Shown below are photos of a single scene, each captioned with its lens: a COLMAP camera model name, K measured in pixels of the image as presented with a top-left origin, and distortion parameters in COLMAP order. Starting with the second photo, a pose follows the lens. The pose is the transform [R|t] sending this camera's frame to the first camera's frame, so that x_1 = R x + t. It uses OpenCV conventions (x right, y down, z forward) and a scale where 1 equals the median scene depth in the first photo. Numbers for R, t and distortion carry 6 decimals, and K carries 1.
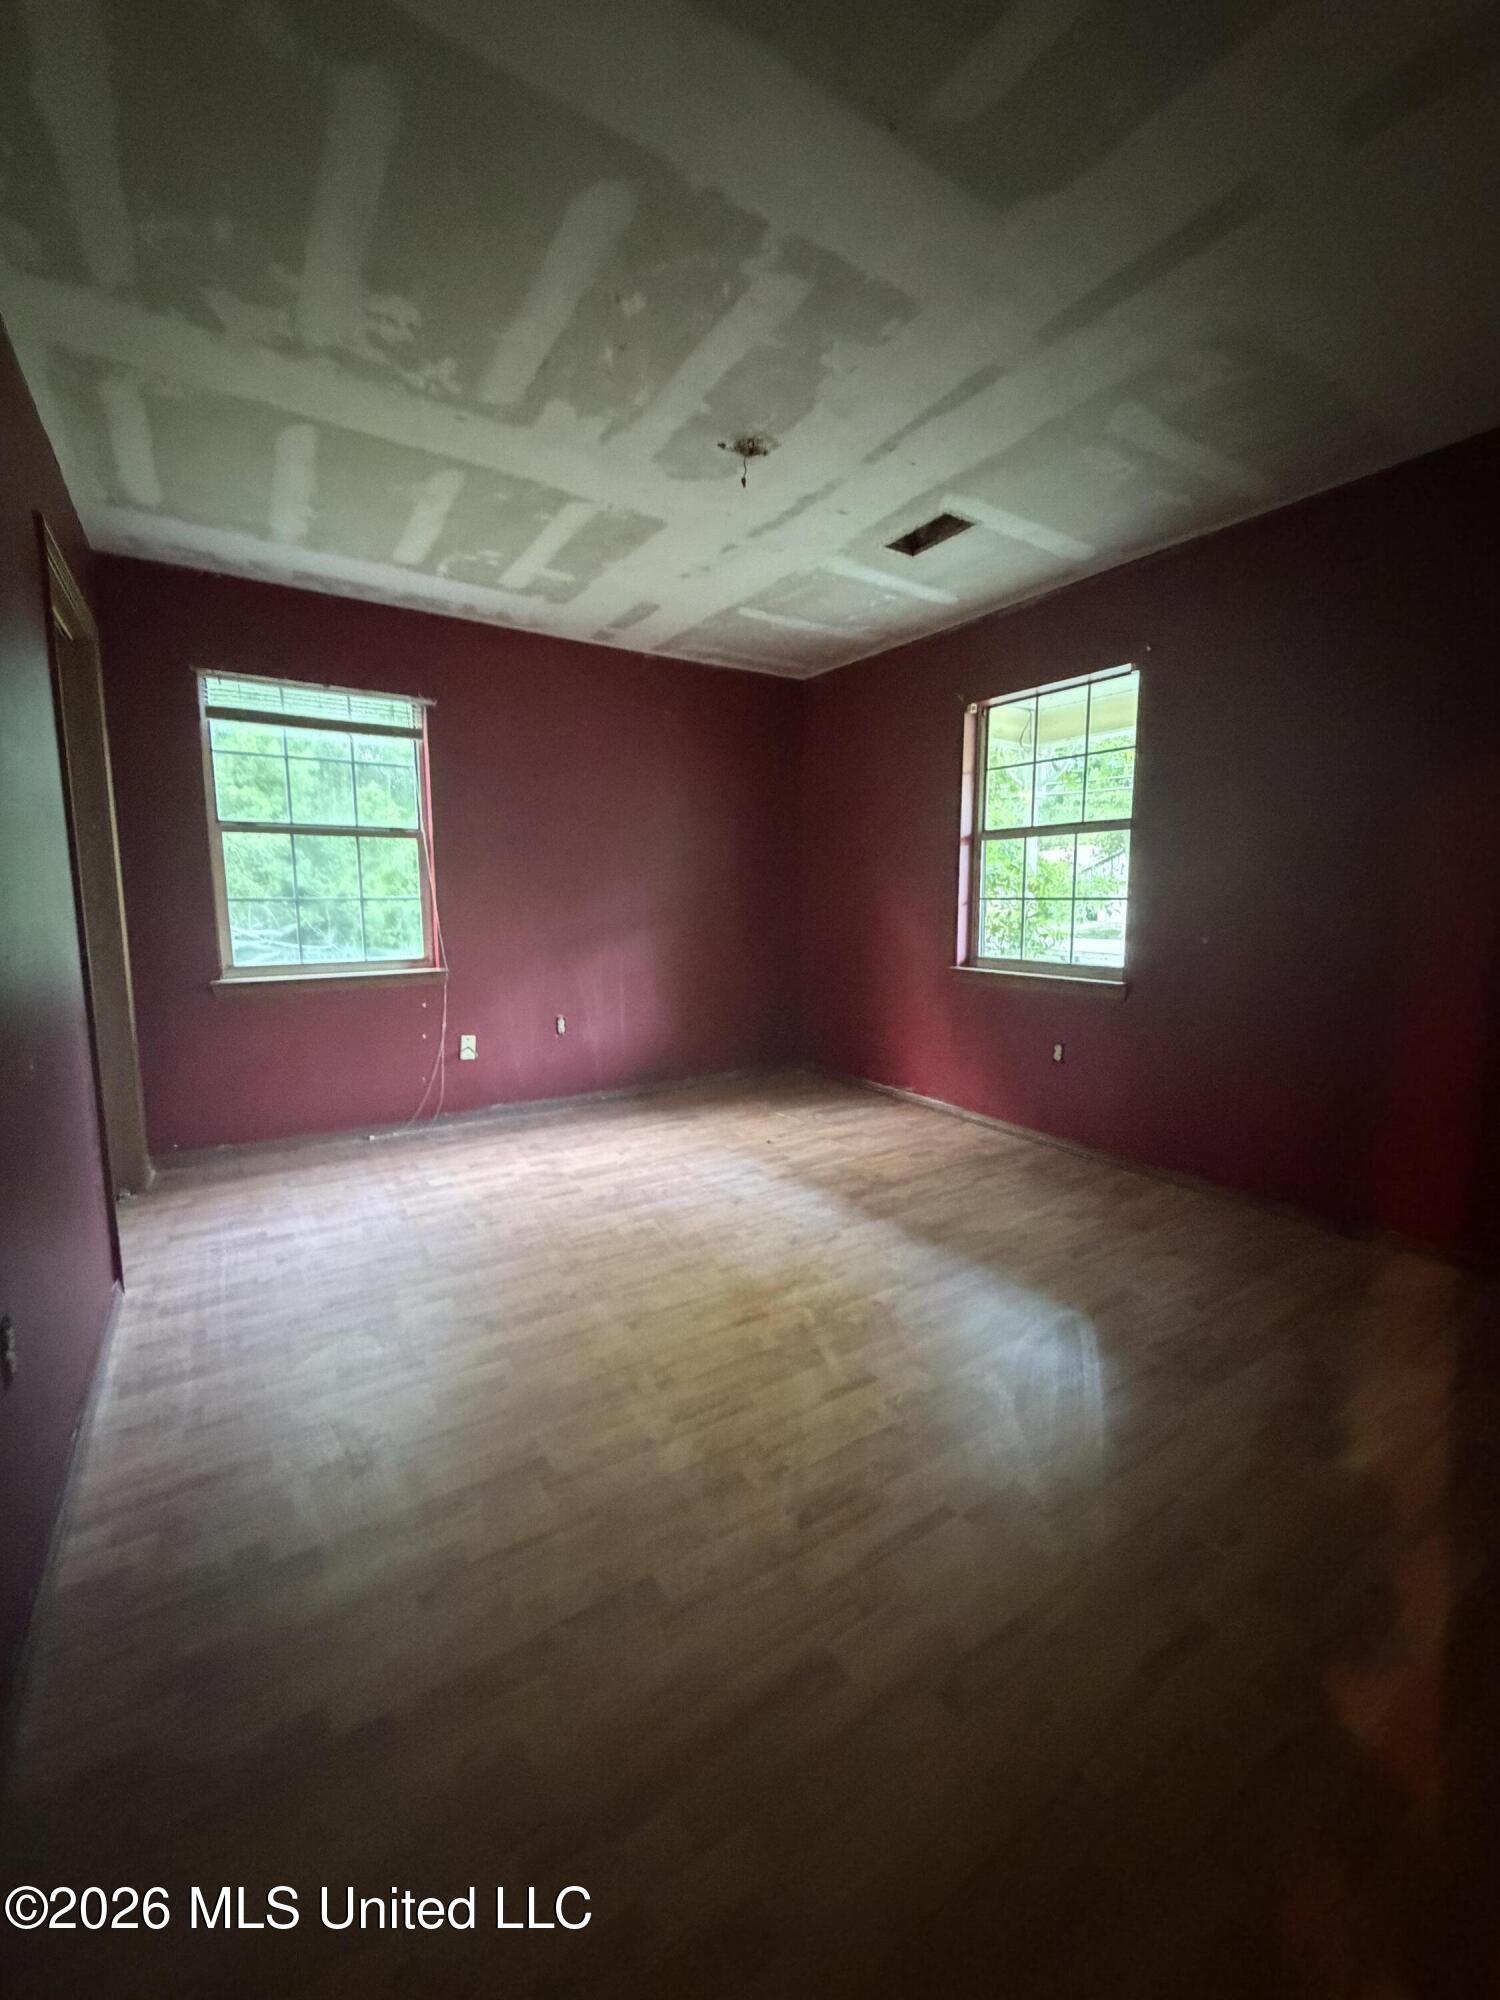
lens RADIAL K [[795.4, 0, 750.1], [0, 795.4, 999.4], [0, 0, 1]] dist [-0.000503, 0.001648]
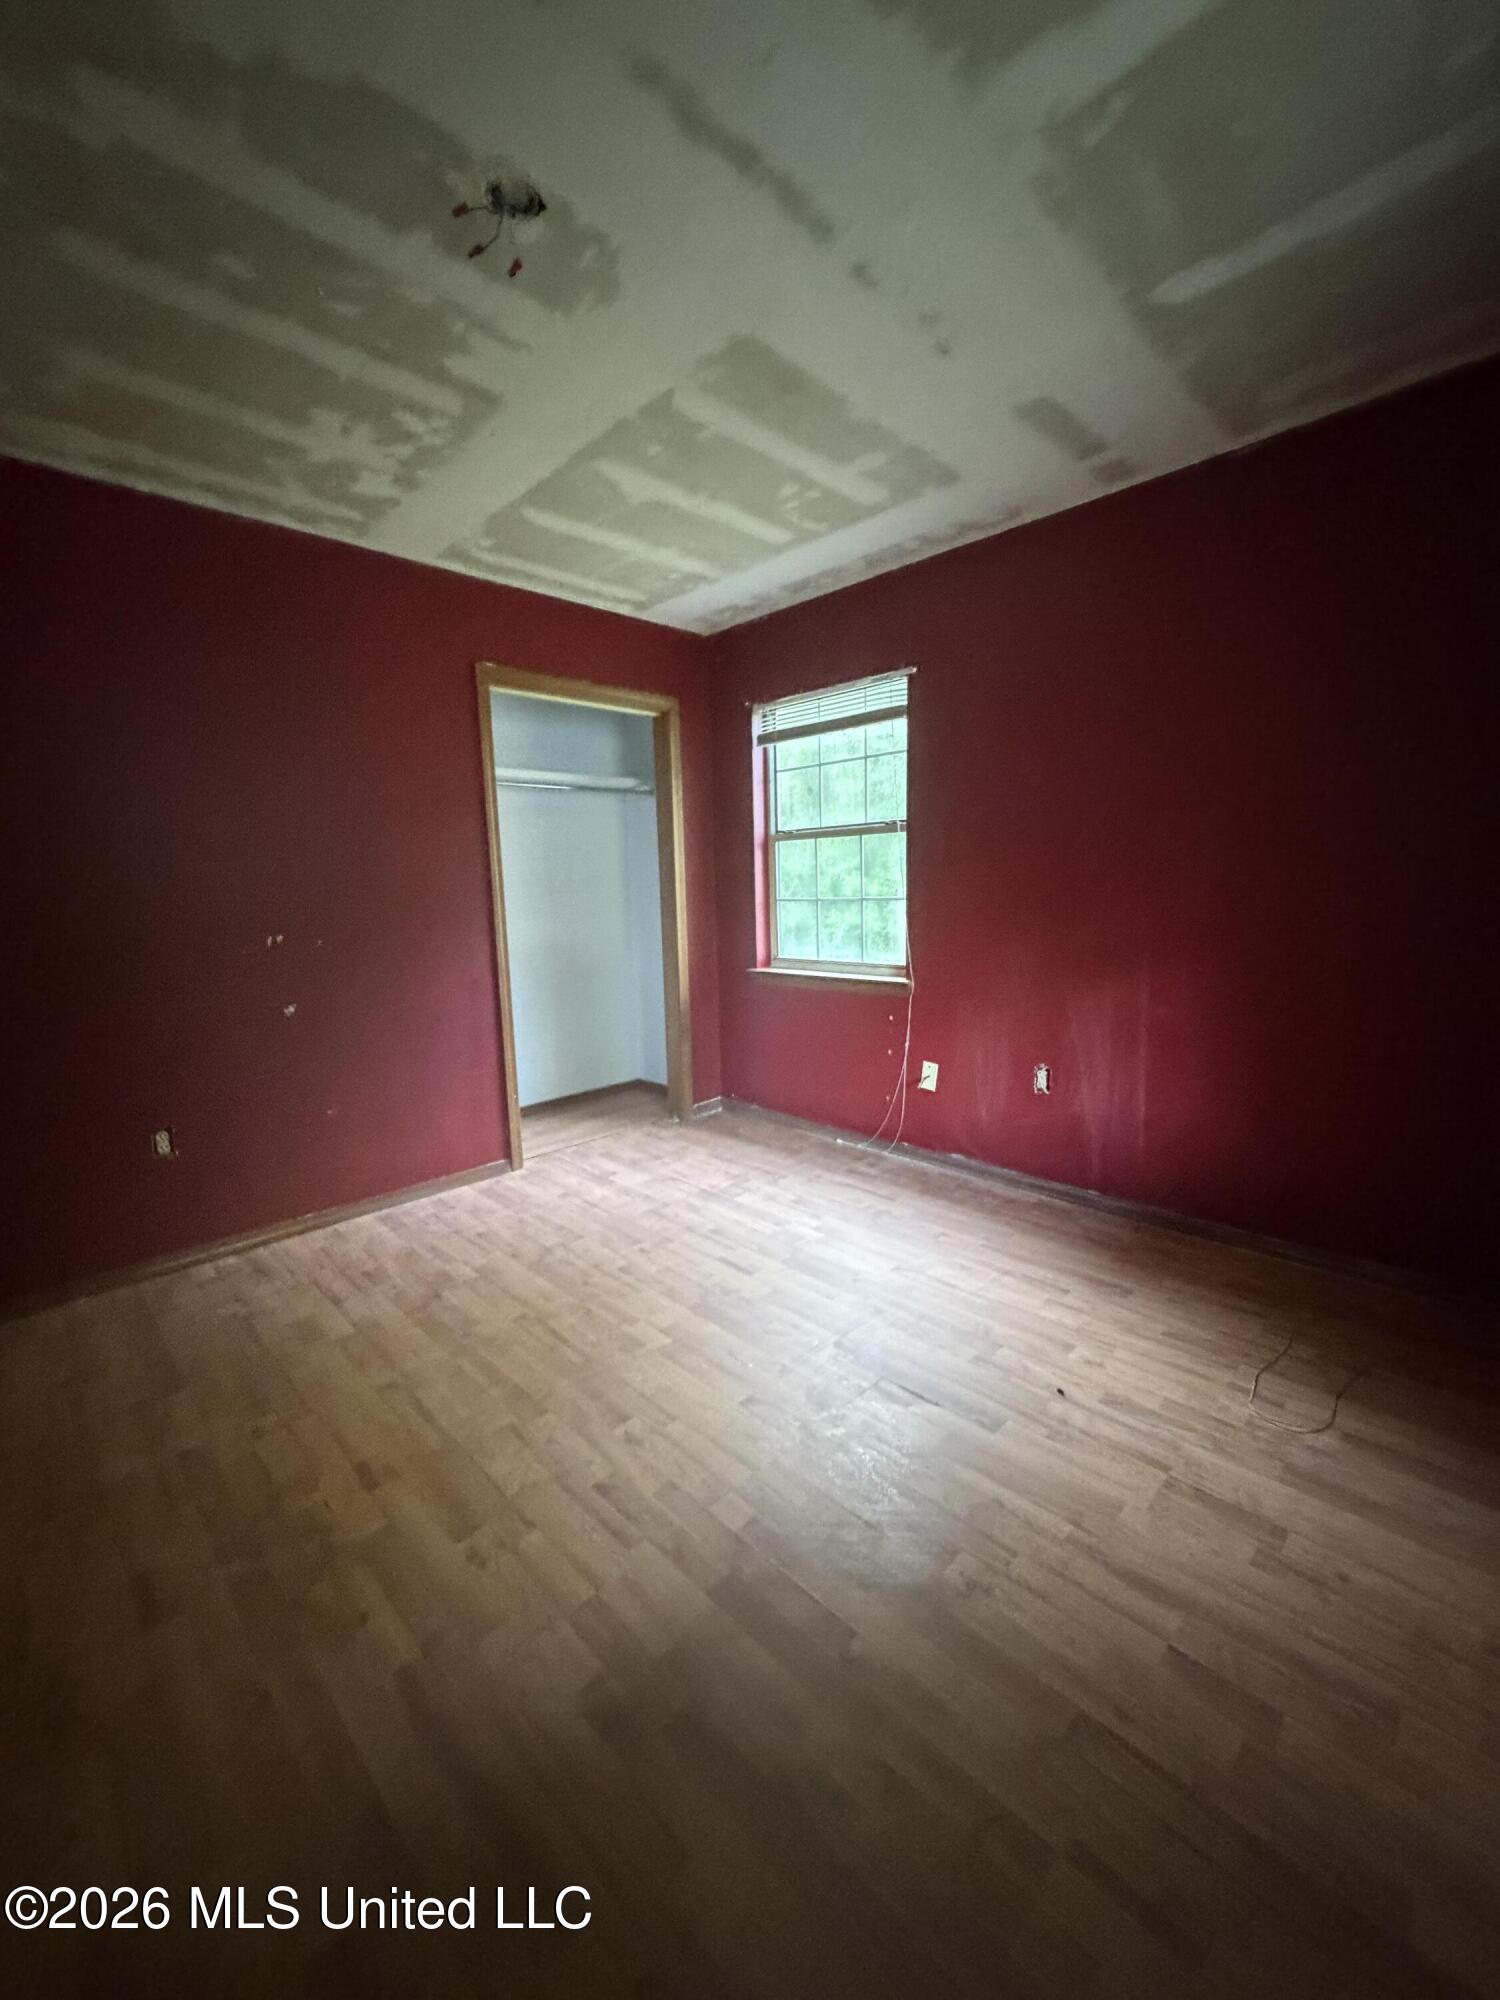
lens RADIAL K [[795.4, 0, 748.8], [0, 795.4, 997.2], [0, 0, 1]] dist [-0.000503, 0.001648]
pose [[0.195107, 0.135254, -0.971411, 0.496653], [-0.100664, 0.987977, 0.117342, -0.121932], [0.975602, 0.074892, 0.206377, 0.760916]]
